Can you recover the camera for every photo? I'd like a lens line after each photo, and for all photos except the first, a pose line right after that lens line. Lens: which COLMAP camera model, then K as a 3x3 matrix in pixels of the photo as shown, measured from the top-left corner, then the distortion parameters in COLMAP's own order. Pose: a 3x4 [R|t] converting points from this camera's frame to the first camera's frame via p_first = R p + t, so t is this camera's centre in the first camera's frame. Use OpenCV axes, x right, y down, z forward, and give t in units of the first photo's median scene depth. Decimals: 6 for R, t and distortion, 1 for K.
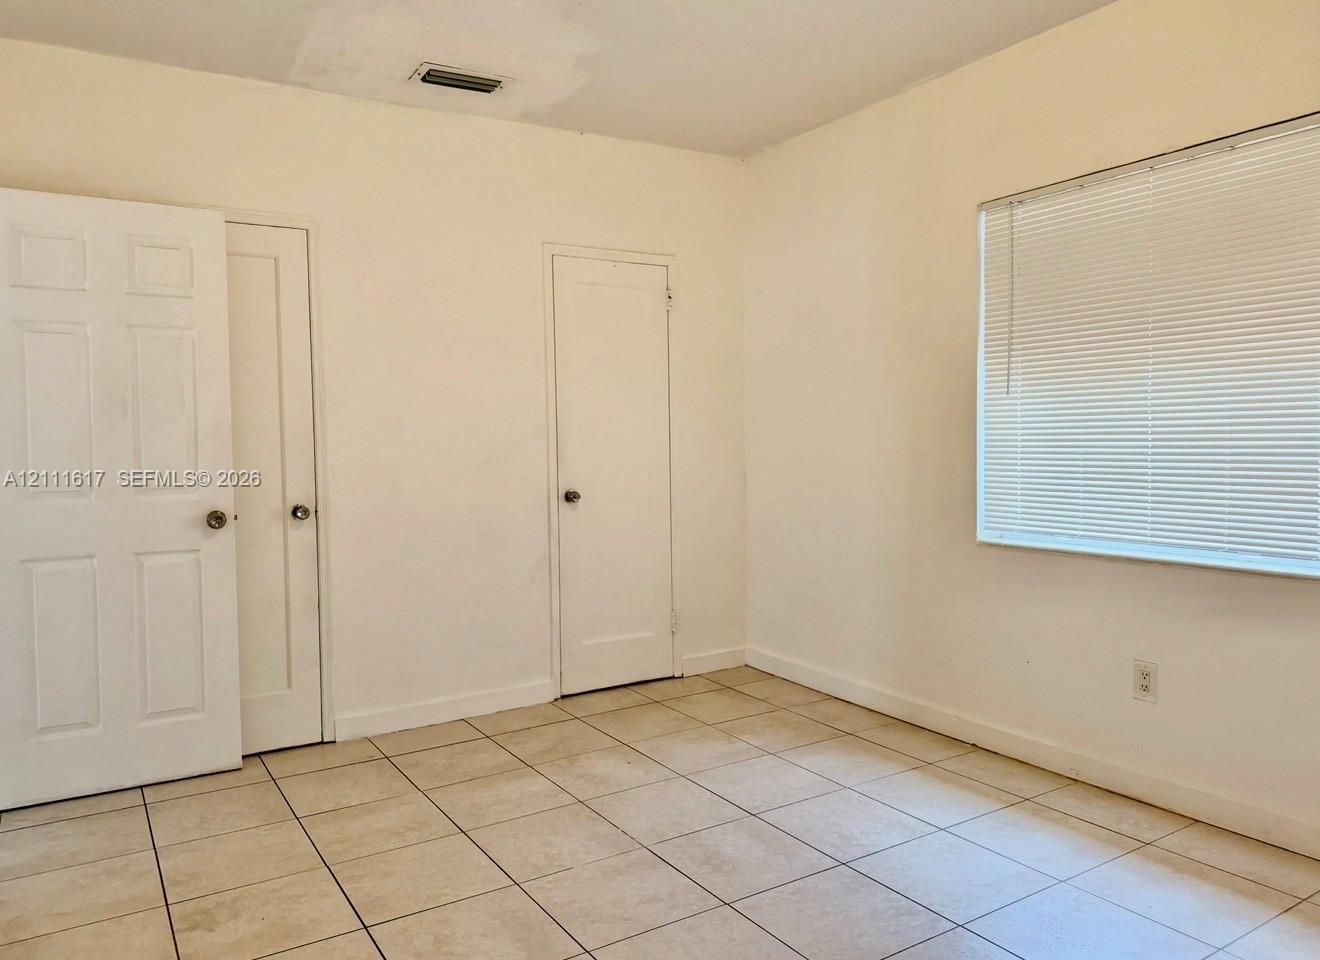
lens RADIAL K [[934.6, 0, 660.5], [0, 934.6, 454.3], [0, 0, 1]] dist [0.025165, -0.032098]
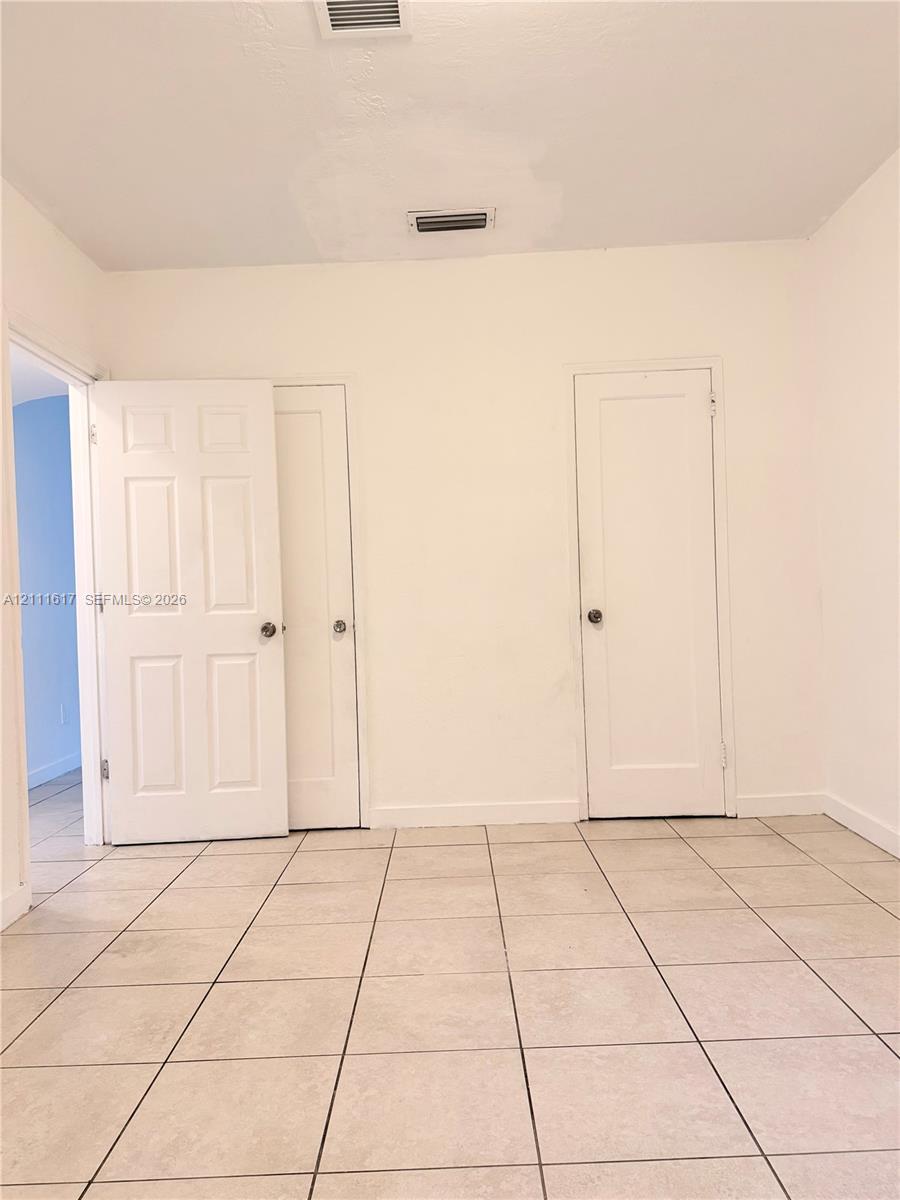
lens RADIAL K [[850.0, 0, 459.8], [0, 850.0, 593.3], [0, 0, 1]] dist [0.034926, -0.035392]
pose [[0.847558, -0.018642, -0.530376, 0.315334], [0.007996, 0.999718, -0.022360, 0.047720], [0.530643, 0.014710, 0.847468, 0.194619]]
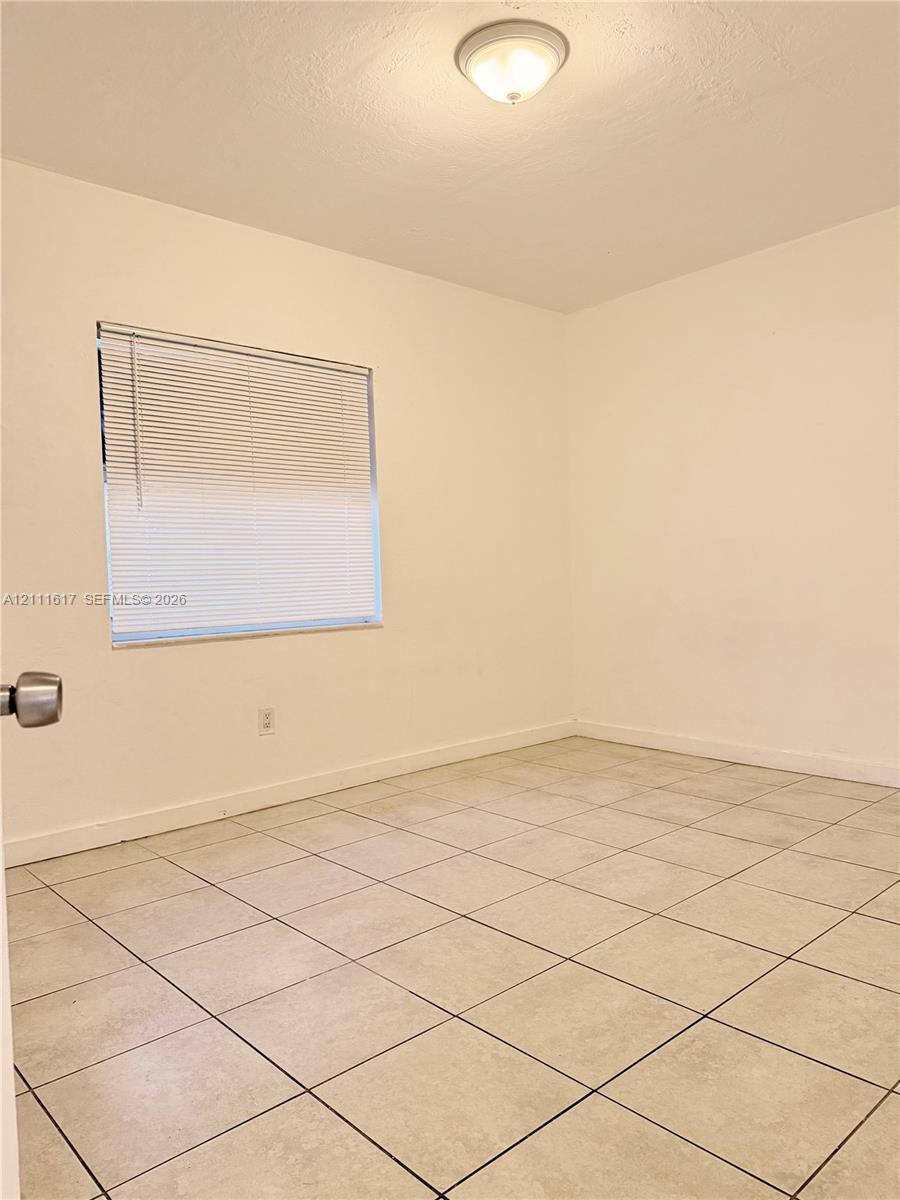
lens RADIAL K [[850.0, 0, 453.9], [0, 850.0, 597.4], [0, 0, 1]] dist [0.034926, -0.035392]
pose [[-0.168994, -0.008713, 0.985579, -0.663946], [0.057044, 0.998198, 0.018605, 0.046432], [-0.983965, 0.059365, -0.168193, 0.805448]]
